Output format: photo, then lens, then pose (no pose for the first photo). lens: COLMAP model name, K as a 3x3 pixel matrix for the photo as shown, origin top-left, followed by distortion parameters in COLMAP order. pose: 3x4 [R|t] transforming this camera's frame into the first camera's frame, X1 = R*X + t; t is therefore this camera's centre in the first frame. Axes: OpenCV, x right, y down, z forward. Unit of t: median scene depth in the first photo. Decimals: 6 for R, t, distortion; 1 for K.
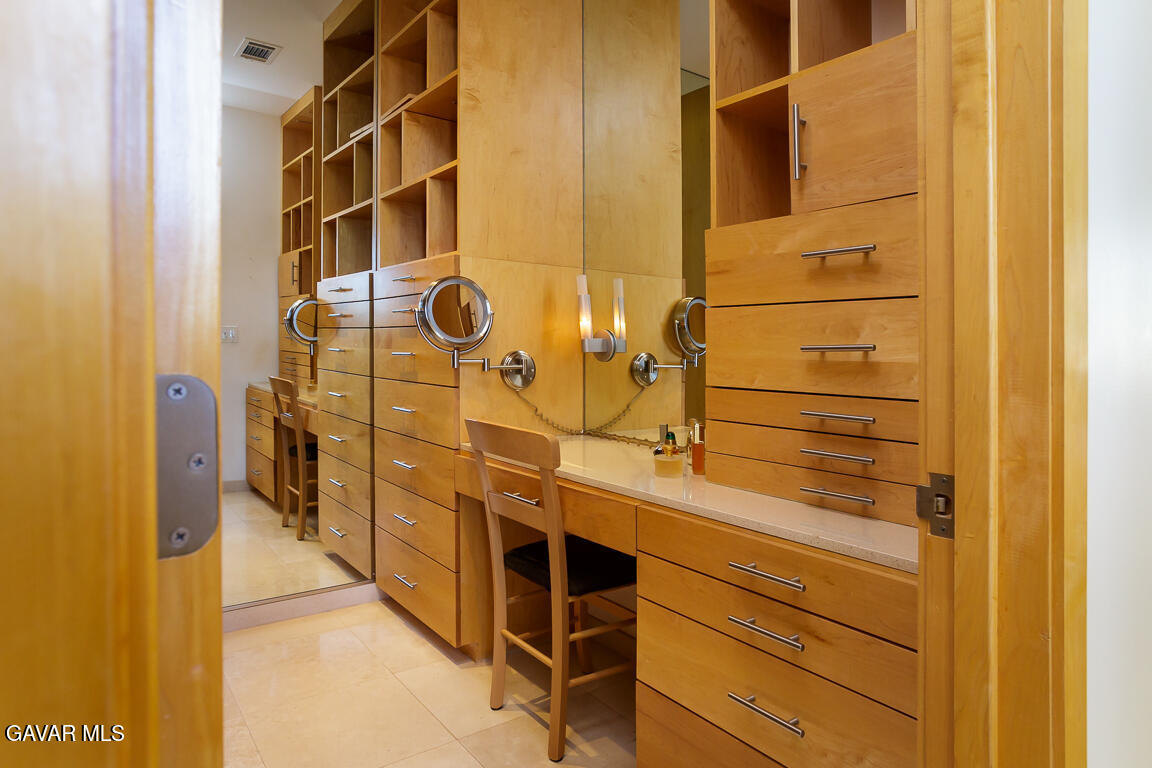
lens RADIAL K [[574.5, 0, 578.7], [0, 574.5, 333.4], [0, 0, 1]] dist [-0.032825, 0.022522]
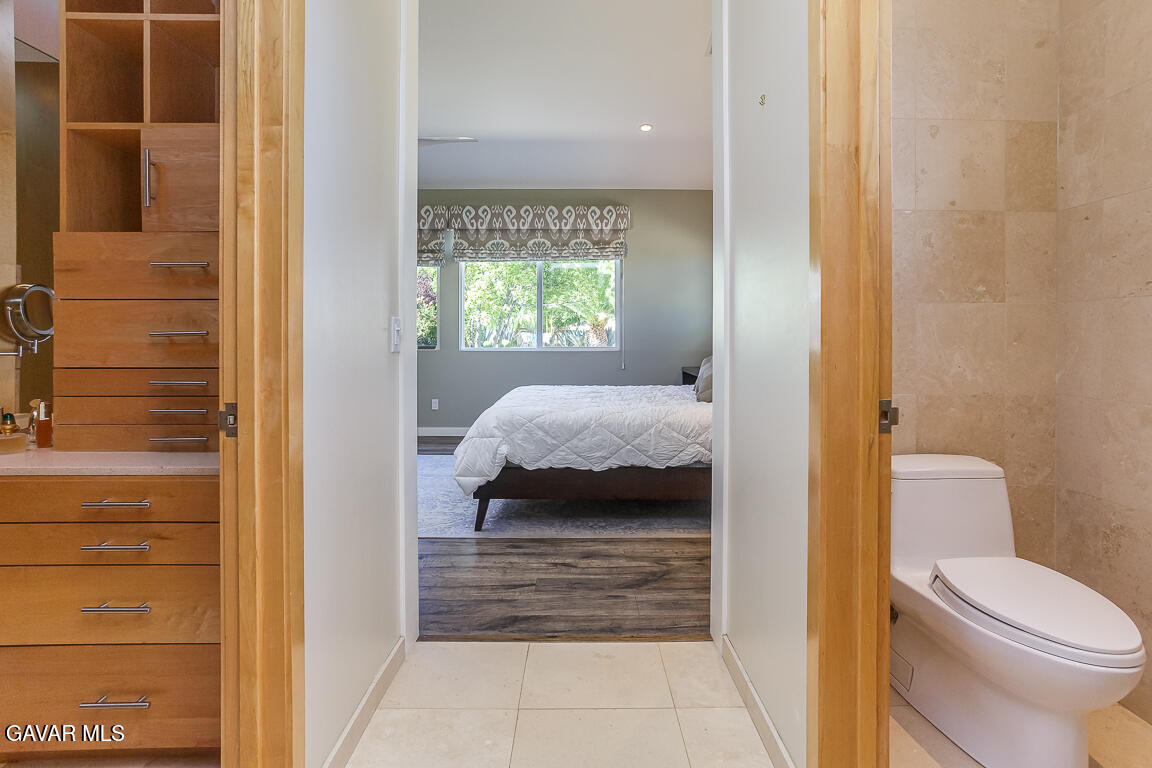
lens RADIAL K [[574.5, 0, 578.7], [0, 574.5, 333.4], [0, 0, 1]] dist [-0.032825, 0.022522]
pose [[0.554481, -0.005742, 0.832177, -0.148010], [-0.015976, 0.999718, 0.017543, -0.014161], [-0.832043, -0.023022, 0.554233, -0.526658]]
